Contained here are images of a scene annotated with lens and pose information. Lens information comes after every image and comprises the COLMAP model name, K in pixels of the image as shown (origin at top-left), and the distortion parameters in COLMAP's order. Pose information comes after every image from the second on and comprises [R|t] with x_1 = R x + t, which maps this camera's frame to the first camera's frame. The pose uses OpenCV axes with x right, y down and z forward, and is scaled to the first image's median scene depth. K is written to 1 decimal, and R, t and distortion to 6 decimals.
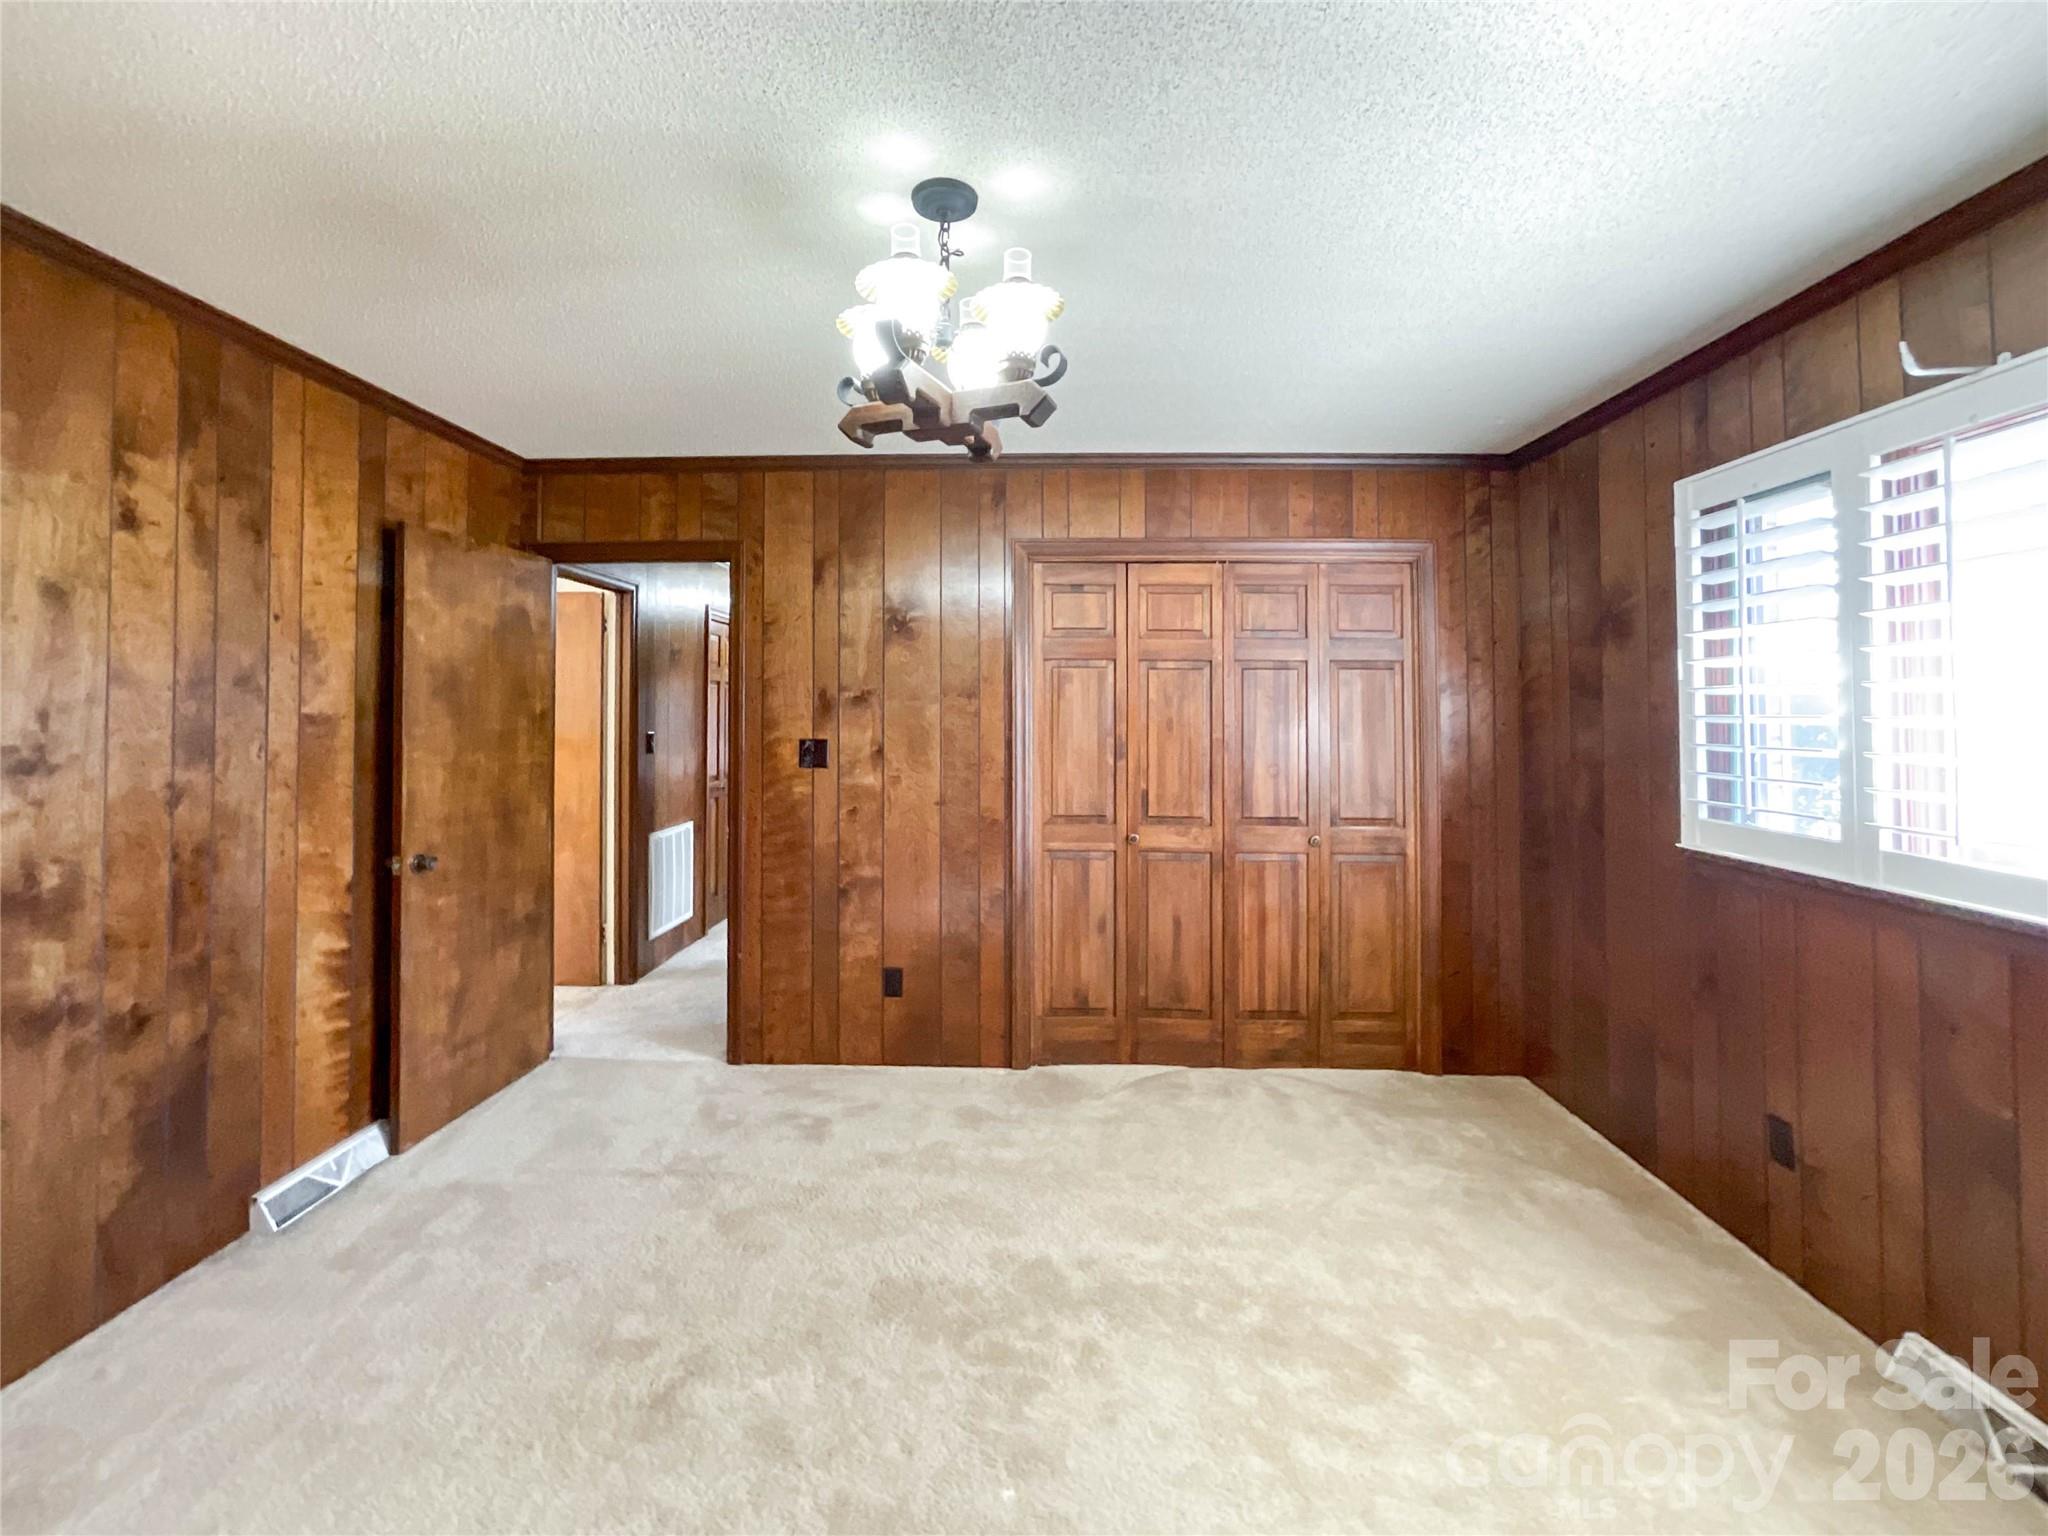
lens RADIAL K [[856.2, 0, 1028.9], [0, 856.2, 735.6], [0, 0, 1]] dist [-0.017669, 0.010682]
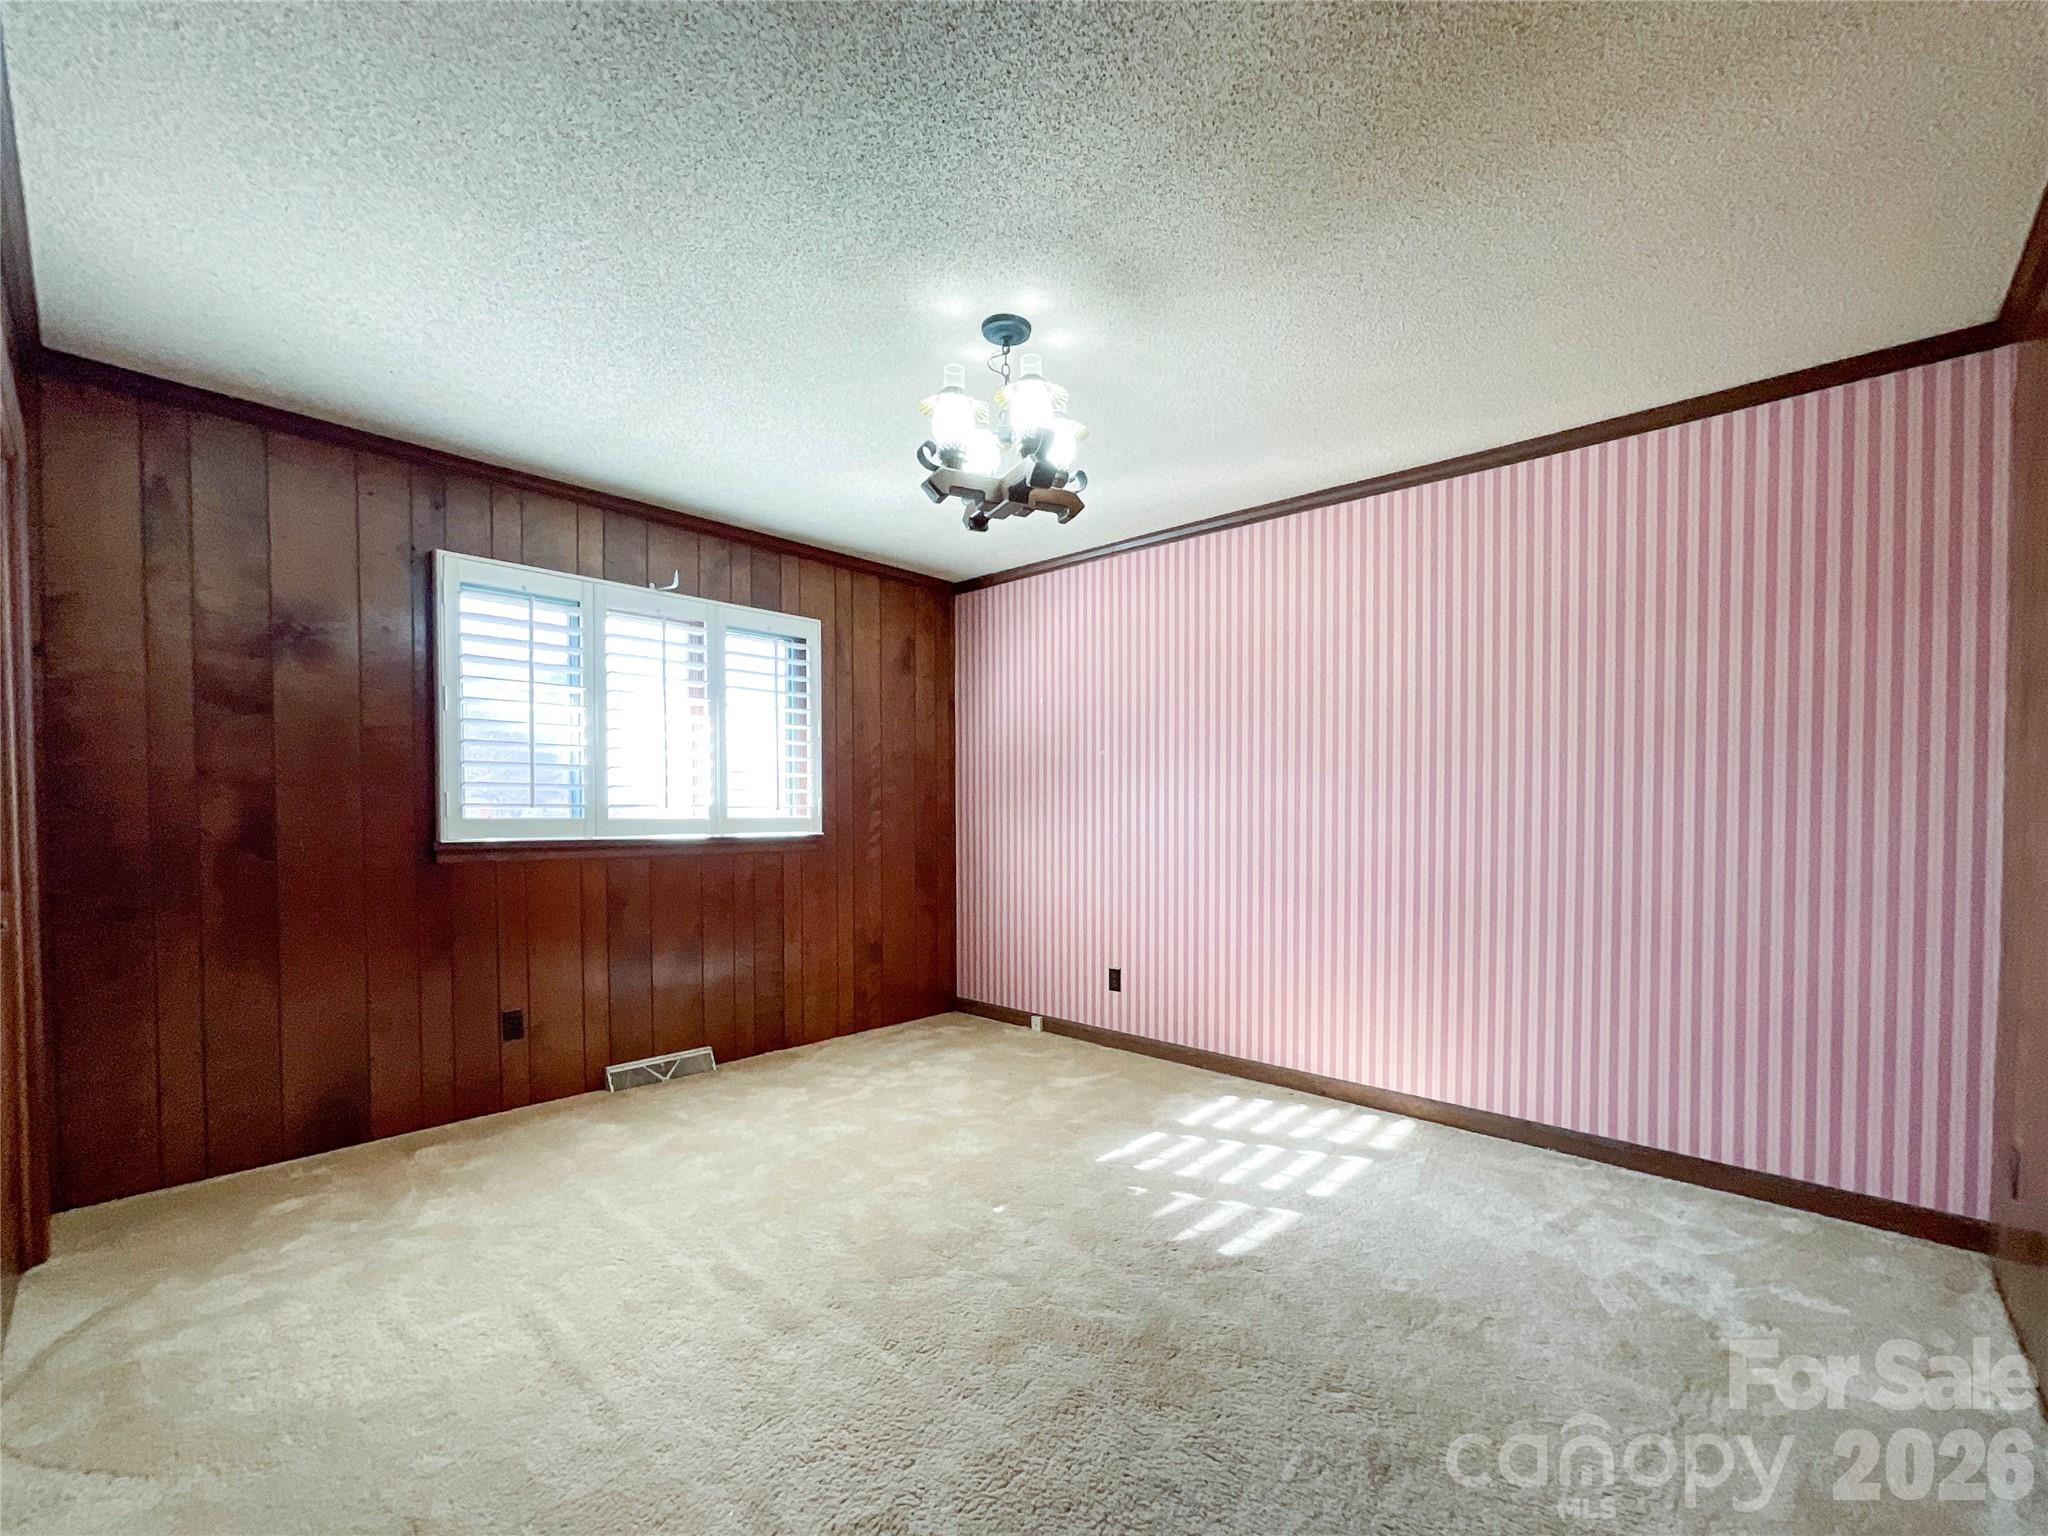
lens RADIAL K [[856.2, 0, 1028.9], [0, 856.2, 735.6], [0, 0, 1]] dist [-0.017669, 0.010682]
pose [[-0.704063, 0.038229, 0.709107, -0.819958], [0.004834, 0.998785, -0.049046, 0.041987], [-0.710121, -0.031104, -0.703393, 1.392257]]
